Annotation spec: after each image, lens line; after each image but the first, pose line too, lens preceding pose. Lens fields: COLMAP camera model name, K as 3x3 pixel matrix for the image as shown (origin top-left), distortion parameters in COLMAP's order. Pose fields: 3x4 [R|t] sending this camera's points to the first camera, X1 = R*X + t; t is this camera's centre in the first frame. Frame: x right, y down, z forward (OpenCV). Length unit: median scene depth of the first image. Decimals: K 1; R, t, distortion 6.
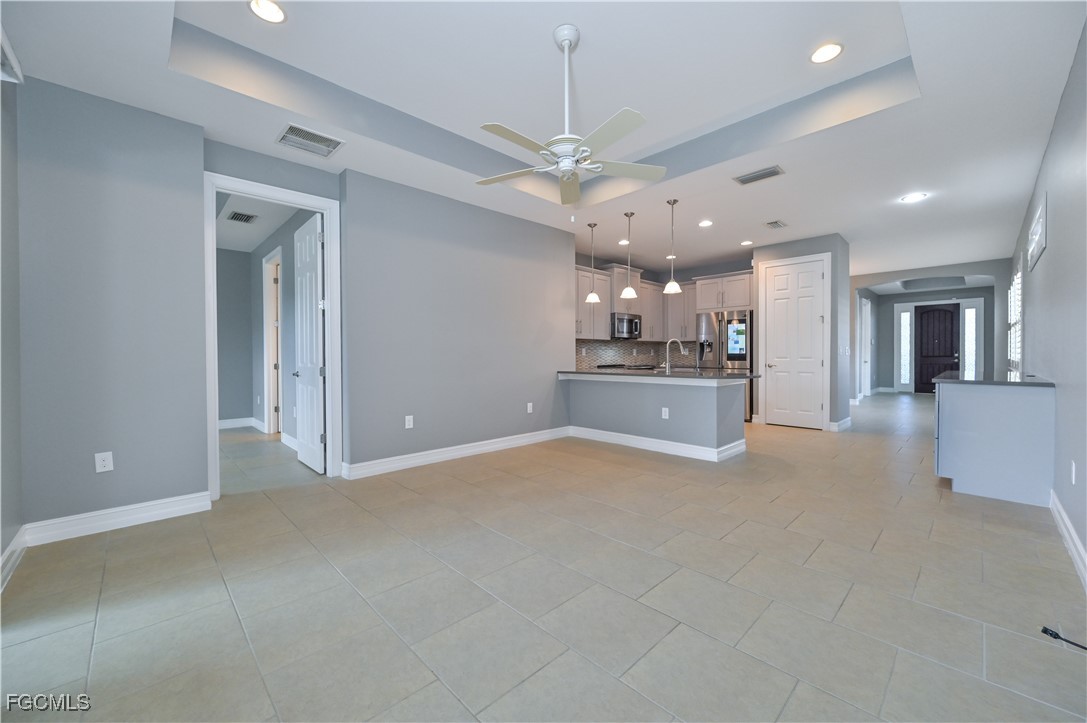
lens RADIAL K [[425.2, 0, 546.8], [0, 425.2, 358.5], [0, 0, 1]] dist [0.002050, 0.001001]
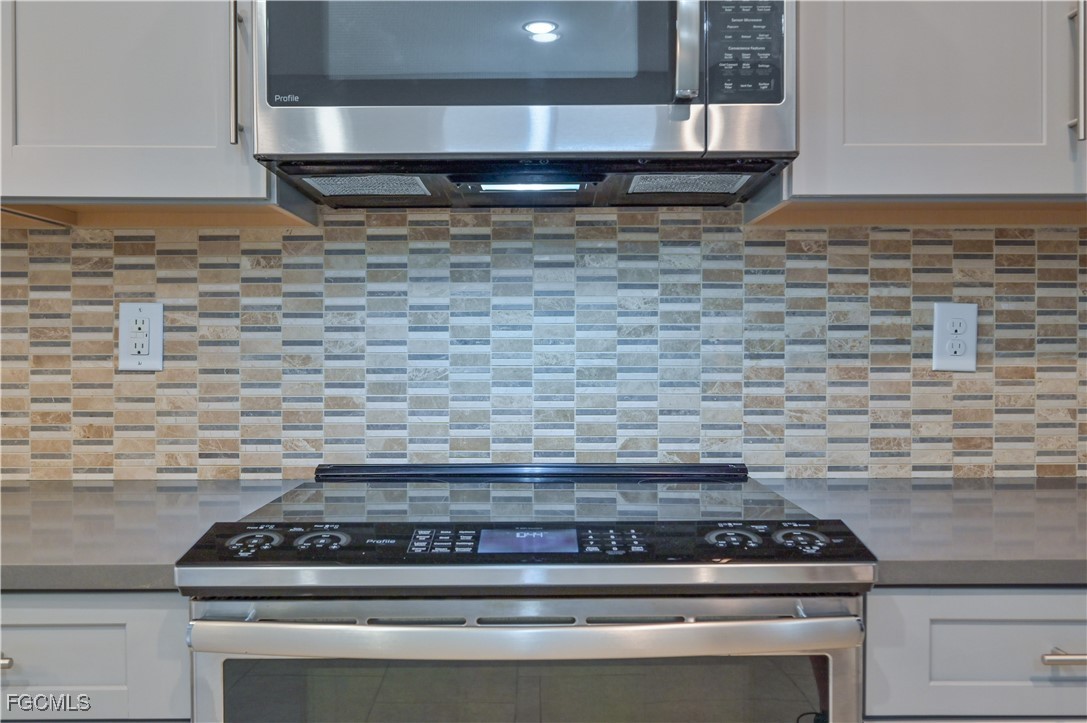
lens RADIAL K [[940.8, 0, 539.6], [0, 940.8, 357.5], [0, 0, 1]] dist [-0.006388, 0.010163]
pose [[0.721124, 0.014802, -0.692648, 0.329101], [-0.007532, 0.999880, 0.013526, -0.014028], [0.692765, -0.004537, 0.721149, 0.905476]]
